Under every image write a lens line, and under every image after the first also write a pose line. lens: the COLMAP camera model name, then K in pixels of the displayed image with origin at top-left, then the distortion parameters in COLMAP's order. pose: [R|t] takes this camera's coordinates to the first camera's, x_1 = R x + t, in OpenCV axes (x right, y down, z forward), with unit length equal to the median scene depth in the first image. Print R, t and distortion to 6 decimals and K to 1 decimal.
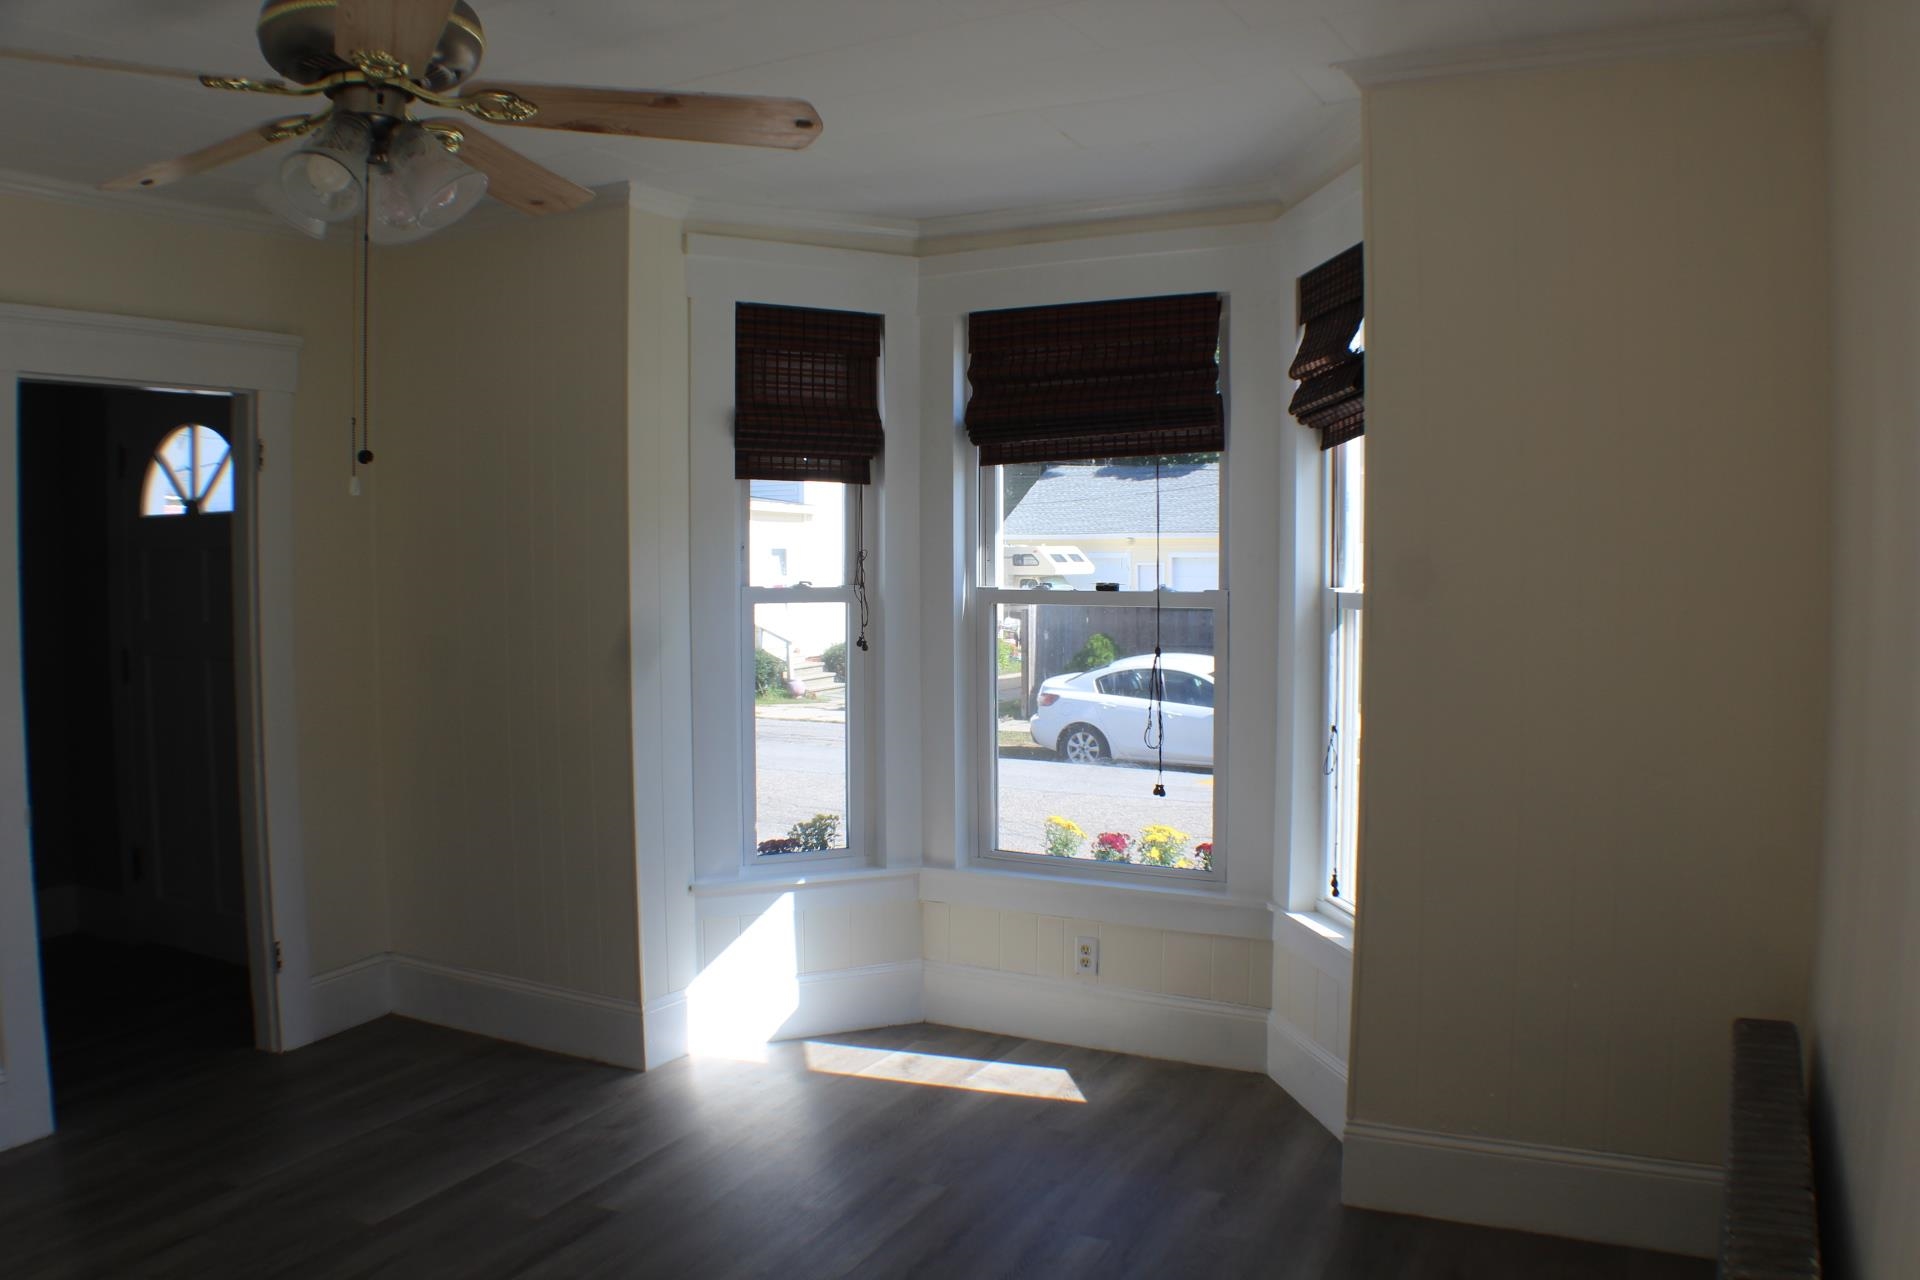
lens RADIAL K [[1515.6, 0, 965.9], [0, 1515.6, 631.6], [0, 0, 1]] dist [-0.208021, 0.084180]
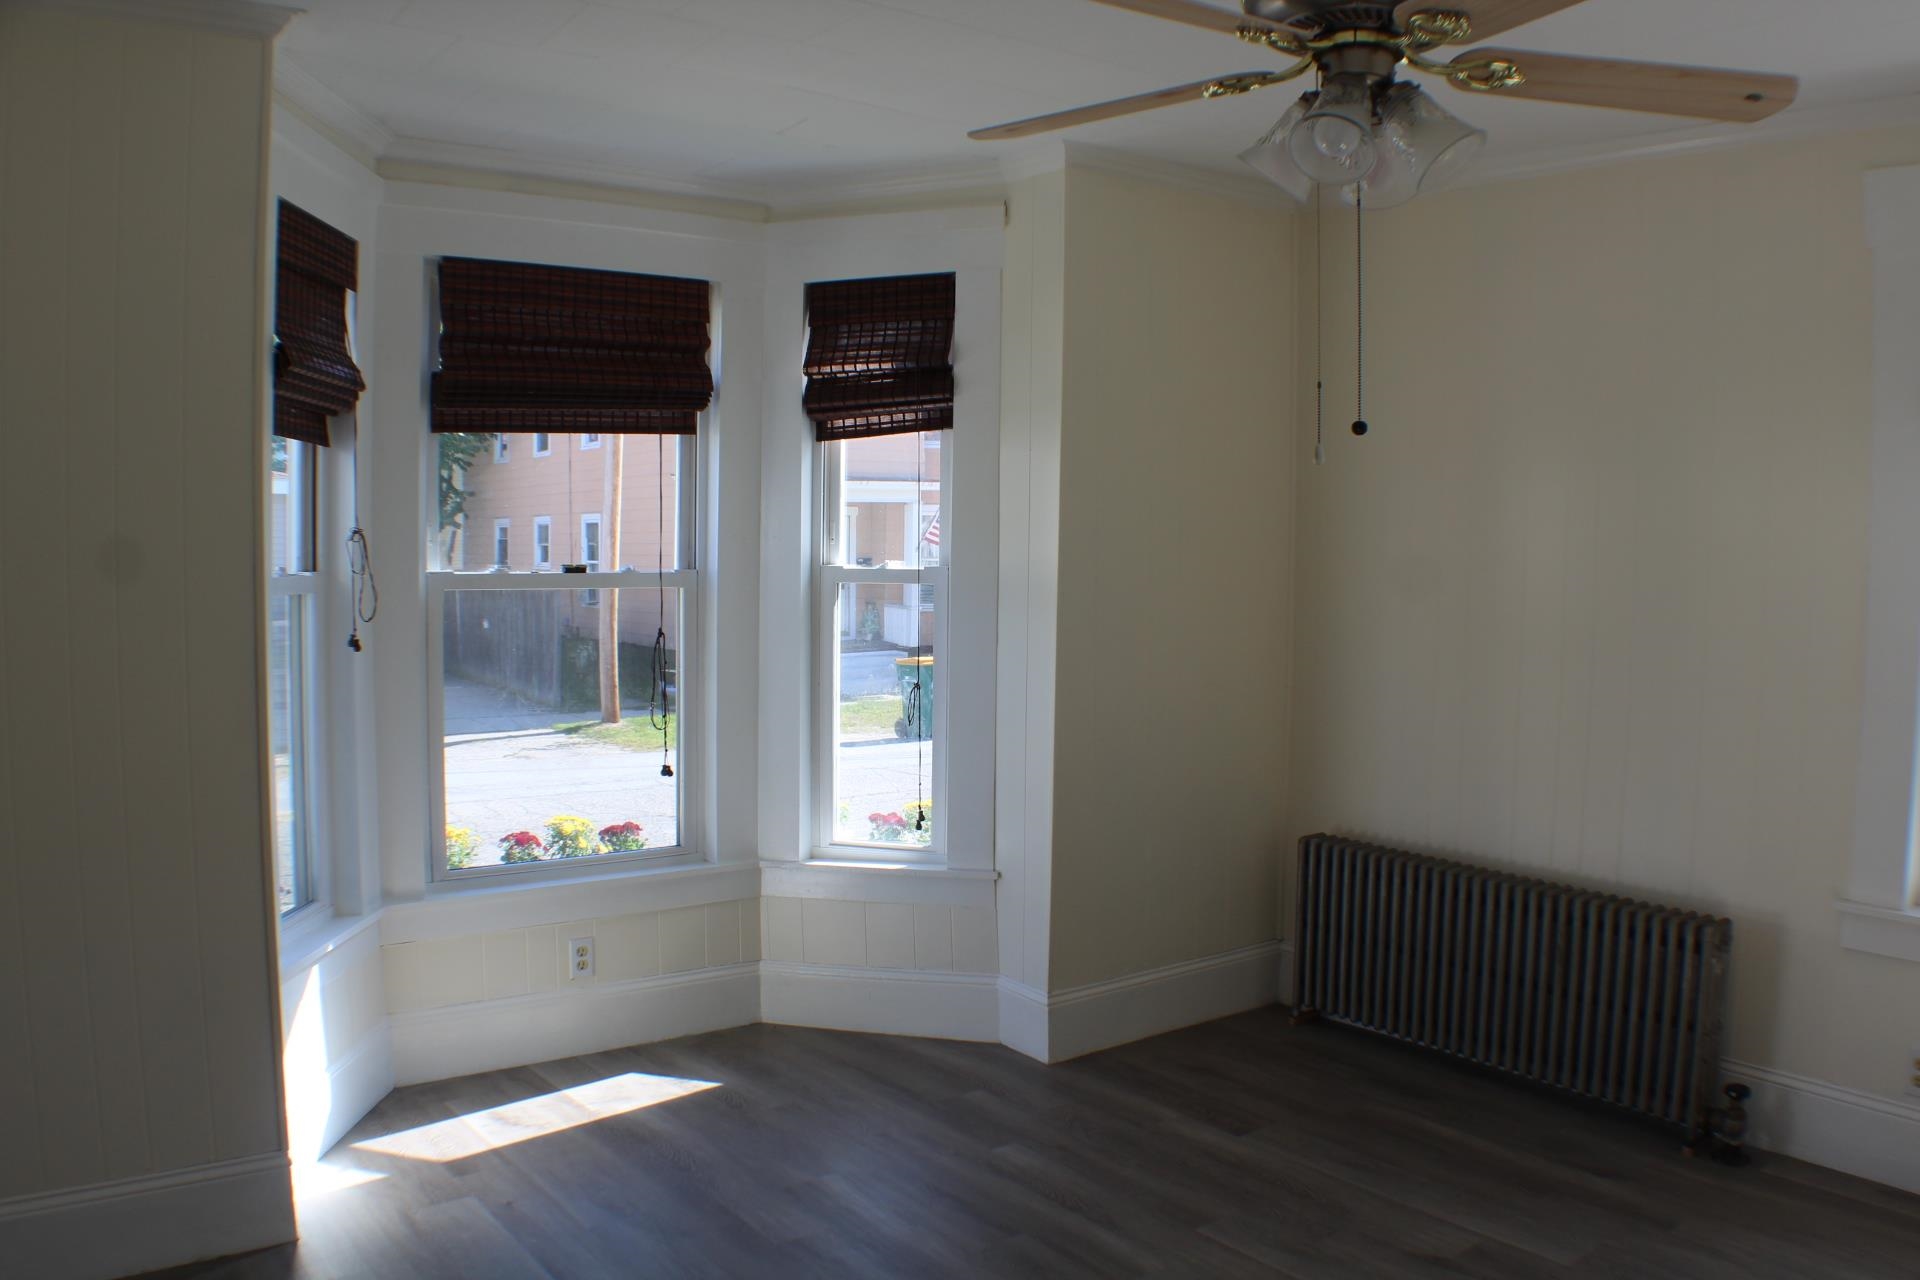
lens RADIAL K [[1515.6, 0, 965.9], [0, 1515.6, 631.6], [0, 0, 1]] dist [-0.208021, 0.084180]
pose [[0.428013, -0.046117, 0.902595, -0.664349], [0.036706, 0.998760, 0.033624, -0.012820], [-0.903027, 0.018739, 0.429175, 0.381754]]
